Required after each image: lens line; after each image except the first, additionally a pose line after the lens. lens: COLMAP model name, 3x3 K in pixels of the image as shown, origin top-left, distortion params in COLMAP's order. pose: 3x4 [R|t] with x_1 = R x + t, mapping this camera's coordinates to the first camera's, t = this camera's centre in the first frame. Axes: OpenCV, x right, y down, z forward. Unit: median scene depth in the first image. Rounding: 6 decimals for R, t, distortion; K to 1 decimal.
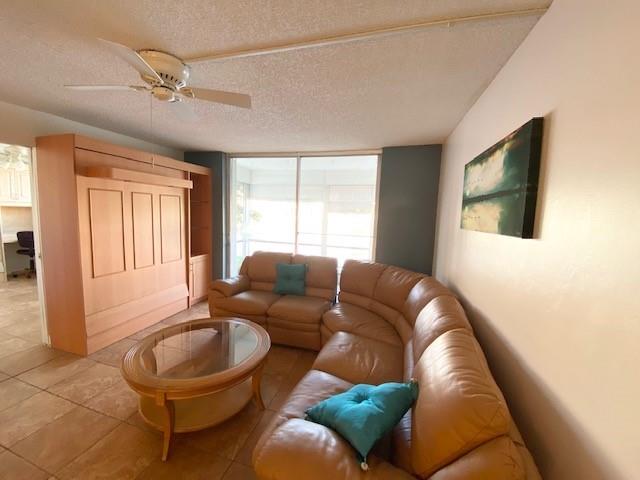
lens RADIAL K [[260.6, 0, 320.0], [0, 260.6, 240.0], [0, 0, 1]] dist [0.025244, -0.022336]
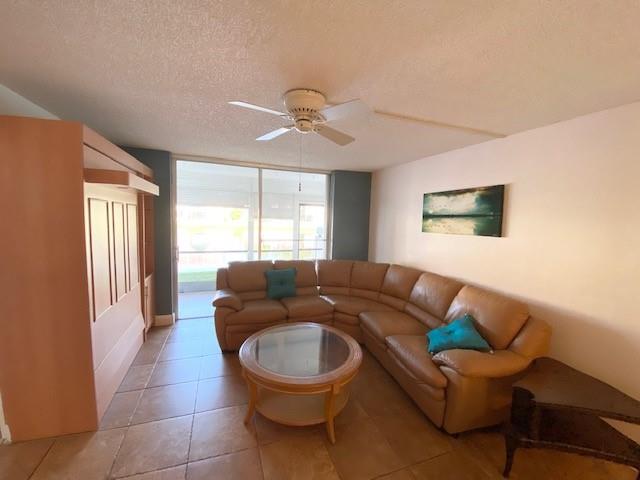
lens RADIAL K [[260.6, 0, 320.0], [0, 260.6, 240.0], [0, 0, 1]] dist [0.025244, -0.022336]
pose [[0.809532, -0.062454, 0.583745, -0.602558], [0.062886, 0.997829, 0.019545, -0.041859], [-0.583698, 0.020887, 0.811702, 0.025250]]
